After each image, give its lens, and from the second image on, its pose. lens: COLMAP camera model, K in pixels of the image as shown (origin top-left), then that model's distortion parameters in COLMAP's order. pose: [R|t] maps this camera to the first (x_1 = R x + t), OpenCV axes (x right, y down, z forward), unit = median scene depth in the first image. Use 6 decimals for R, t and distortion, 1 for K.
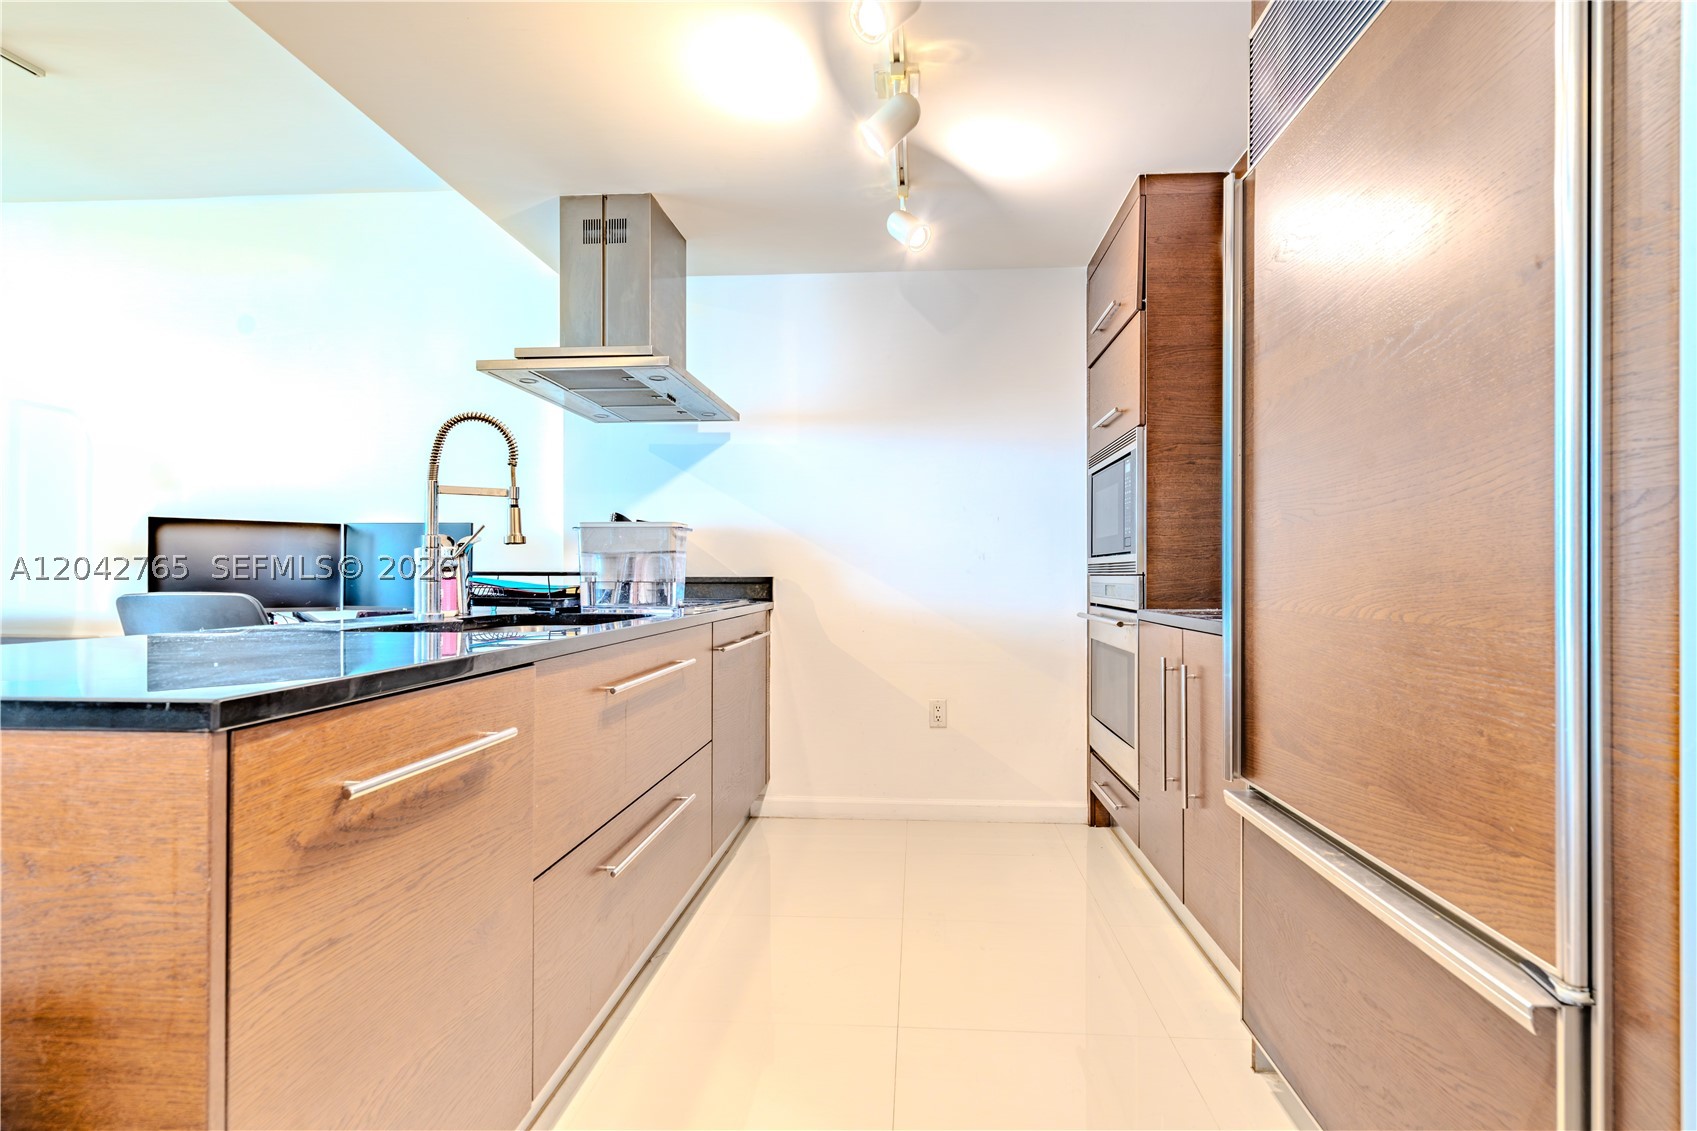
lens RADIAL K [[887.5, 0, 848.5], [0, 887.5, 565.5], [0, 0, 1]] dist [-0.001859, -0.000204]
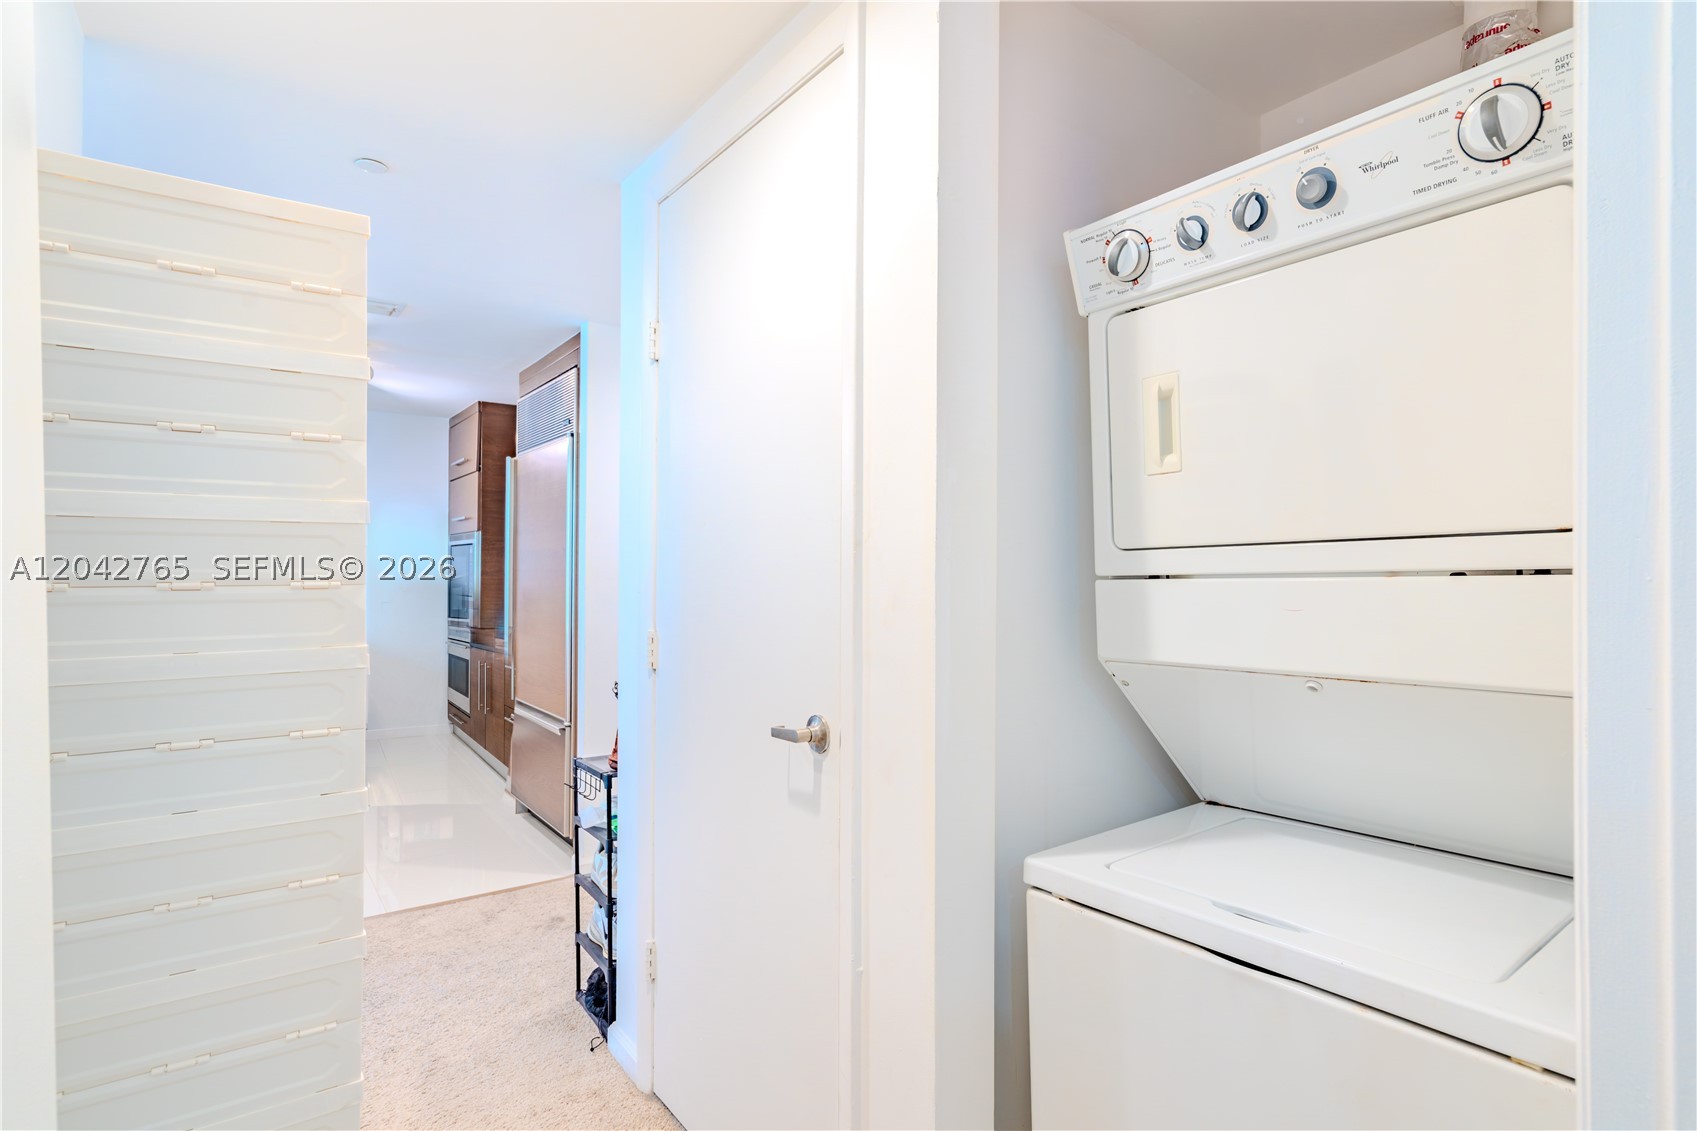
lens RADIAL K [[887.5, 0, 848.5], [0, 887.5, 565.5], [0, 0, 1]] dist [-0.001859, -0.000204]
pose [[0.762077, 0.013144, 0.647353, -0.407191], [0.002449, 0.999728, -0.023181, -0.085641], [-0.647482, 0.019251, 0.761838, -1.340041]]
